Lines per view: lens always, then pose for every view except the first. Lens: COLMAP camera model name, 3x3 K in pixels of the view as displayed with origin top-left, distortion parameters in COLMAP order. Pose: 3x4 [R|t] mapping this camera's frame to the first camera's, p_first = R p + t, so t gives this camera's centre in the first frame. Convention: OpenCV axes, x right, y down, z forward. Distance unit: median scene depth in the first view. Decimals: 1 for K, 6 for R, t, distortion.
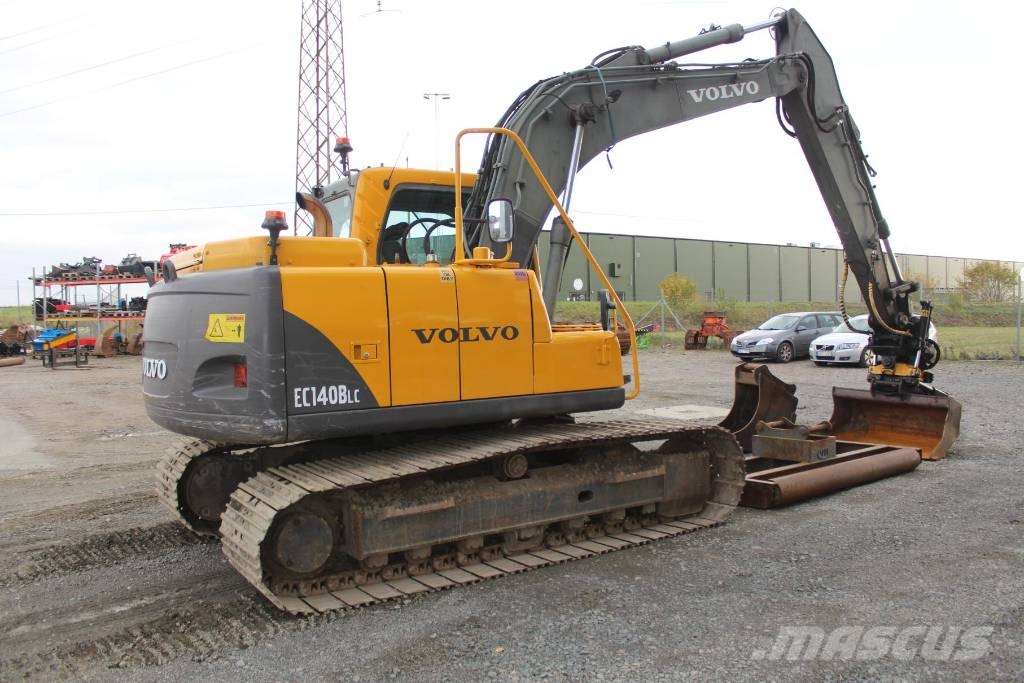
lens RADIAL K [[839.7, 0, 520.7], [0, 839.7, 347.9], [0, 0, 1]] dist [-0.111579, 0.002035]
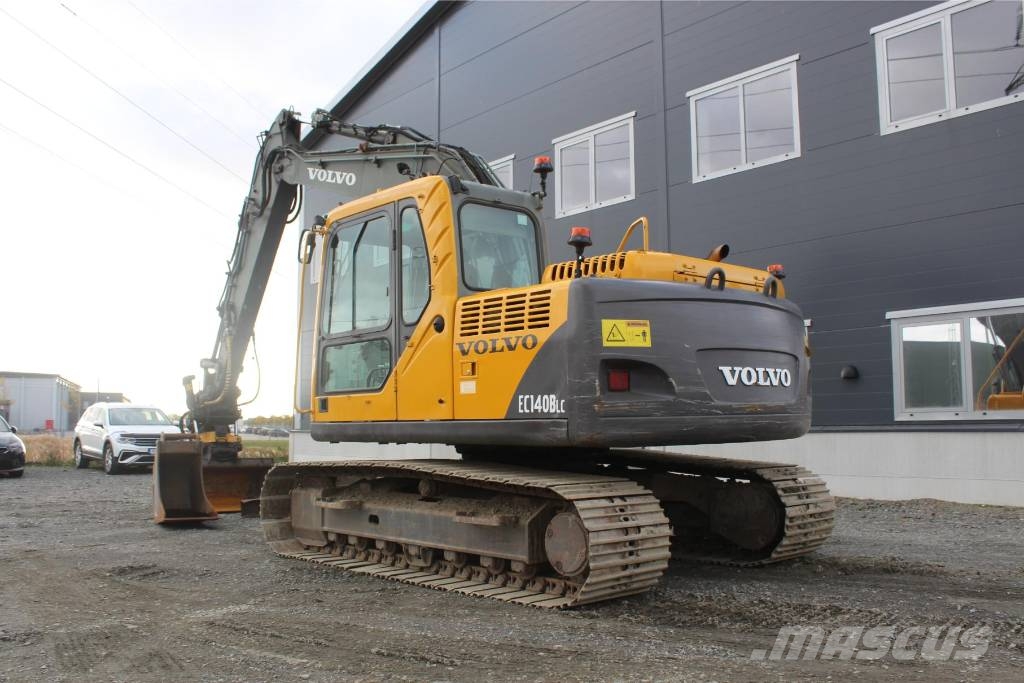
lens RADIAL K [[926.9, 0, 504.0], [0, 926.9, 347.0], [0, 0, 1]] dist [-0.089893, 0.029624]
pose [[-0.140302, 0.102478, 0.984791, -1.221344], [0.051063, 0.994055, -0.096167, 0.064098], [-0.988791, 0.036794, -0.144701, 1.190213]]
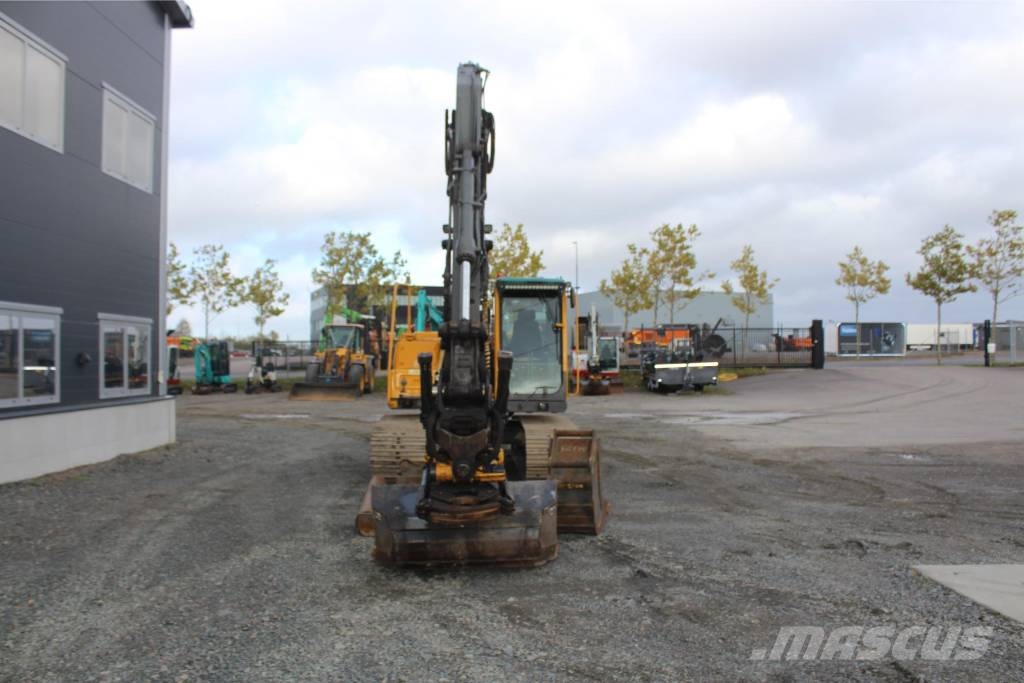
lens RADIAL K [[839.5, 0, 515.6], [0, 839.5, 350.3], [0, 0, 1]] dist [-0.098666, 0.018623]
pose [[-0.509476, 0.008760, -0.860440, 1.552540], [-0.025483, 0.999356, 0.025263, -0.116288], [0.860108, 0.034798, -0.508924, 2.079337]]
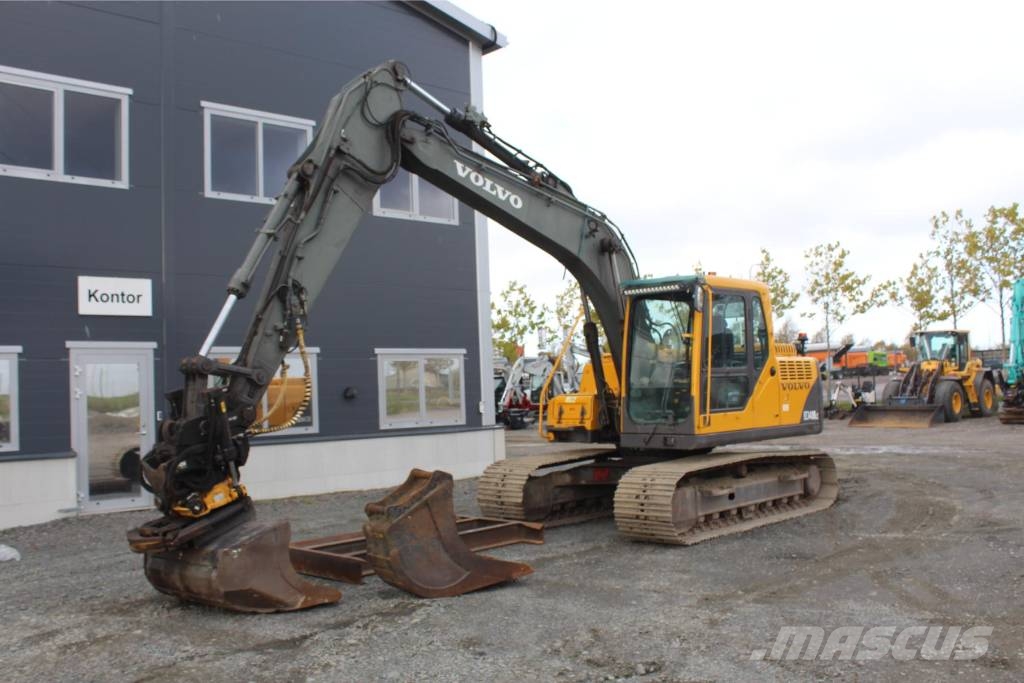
lens RADIAL K [[1001.1, 0, 506.5], [0, 1001.1, 341.5], [0, 0, 1]] dist [-0.097679, 0.000000]
pose [[-0.974637, 0.039506, -0.220277, 0.608811], [0.041997, 0.999096, -0.006635, -0.118800], [0.219815, -0.015718, -0.975415, 2.775464]]
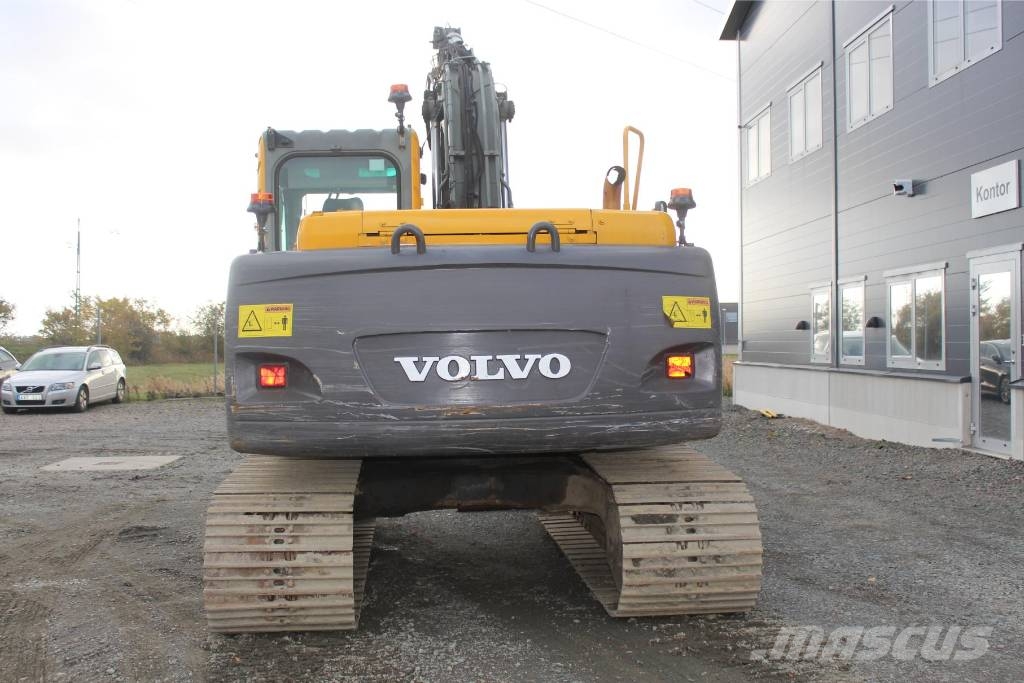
lens RADIAL K [[1047.1, 0, 493.8], [0, 1047.1, 360.0], [0, 0, 1]] dist [-0.085730, 0.000000]
pose [[0.502860, -0.004248, 0.864357, -1.004728], [0.039820, 0.999040, -0.018256, 0.027781], [-0.863450, 0.043599, 0.502547, 0.434876]]
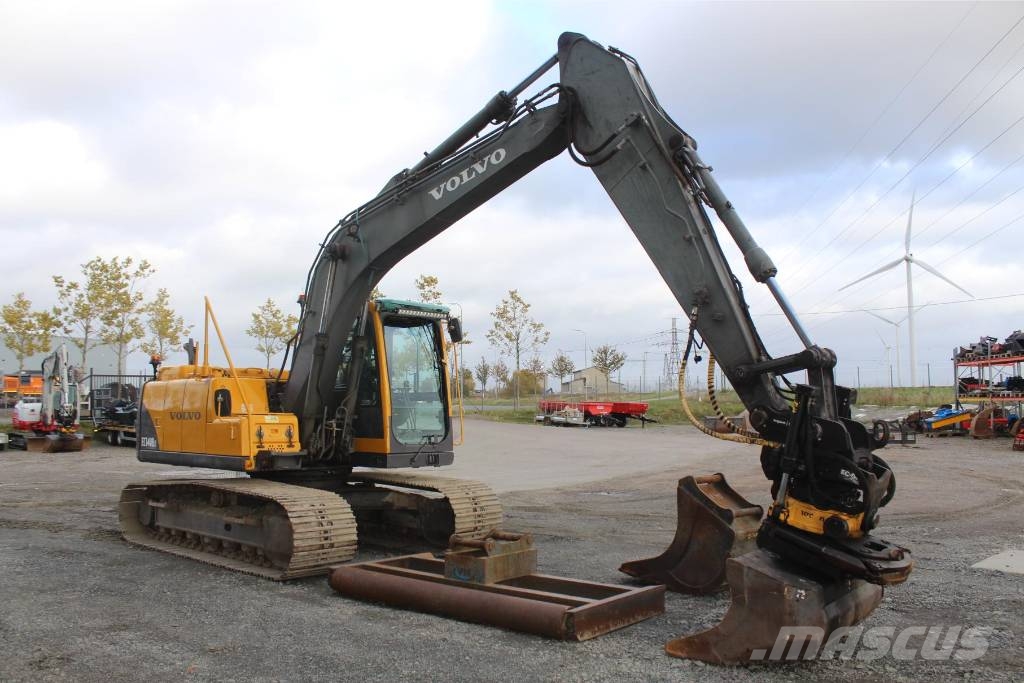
lens RADIAL K [[839.7, 0, 503.3], [0, 839.7, 365.4], [0, 0, 1]] dist [-0.111579, 0.002035]
pose [[0.237873, -0.034838, -0.970671, 1.447343], [-0.036459, 0.998332, -0.044765, -0.055737], [0.970612, 0.046038, 0.236206, 0.990016]]
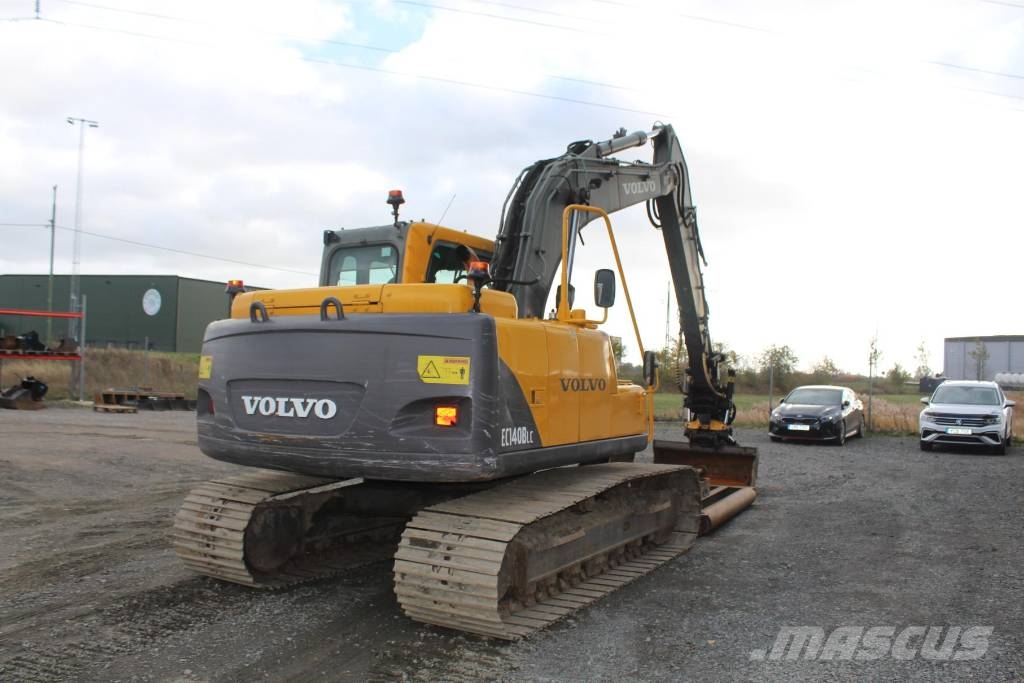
lens RADIAL K [[839.7, 0, 511.0], [0, 839.7, 362.5], [0, 0, 1]] dist [-0.111579, 0.002035]
pose [[0.901908, 0.045901, 0.429483, -0.514395], [-0.023188, 0.998049, -0.057971, 0.018019], [-0.431306, 0.042326, 0.901212, 0.010191]]
